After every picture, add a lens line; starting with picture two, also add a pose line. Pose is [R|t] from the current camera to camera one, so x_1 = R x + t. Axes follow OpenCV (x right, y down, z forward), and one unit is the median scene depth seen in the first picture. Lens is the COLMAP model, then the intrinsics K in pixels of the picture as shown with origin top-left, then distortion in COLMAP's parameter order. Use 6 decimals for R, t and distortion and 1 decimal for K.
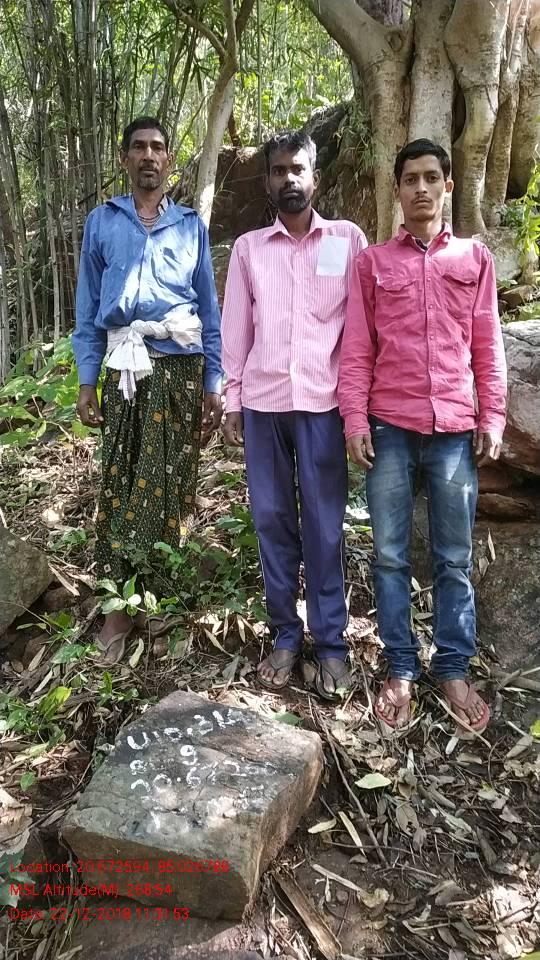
lens RADIAL K [[766.5, 0, 266.0], [0, 766.5, 481.8], [0, 0, 1]] dist [0.035385, -0.007138]
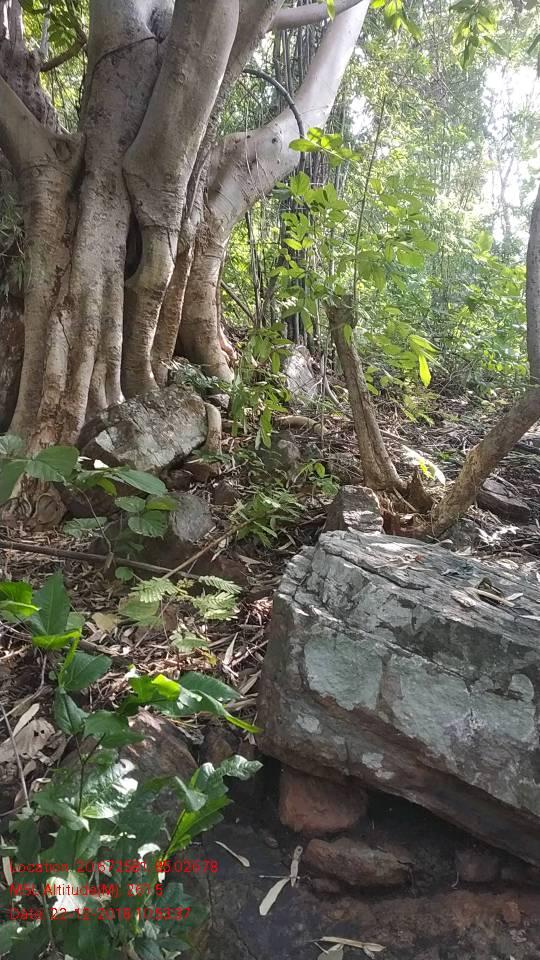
lens RADIAL K [[766.5, 0, 273.3], [0, 766.5, 481.5], [0, 0, 1]] dist [0.035385, -0.007138]
pose [[0.844817, 0.100952, 0.525445, -0.043445], [-0.005494, 0.983624, -0.180148, -0.071763], [-0.535027, 0.149306, 0.831537, 0.249232]]
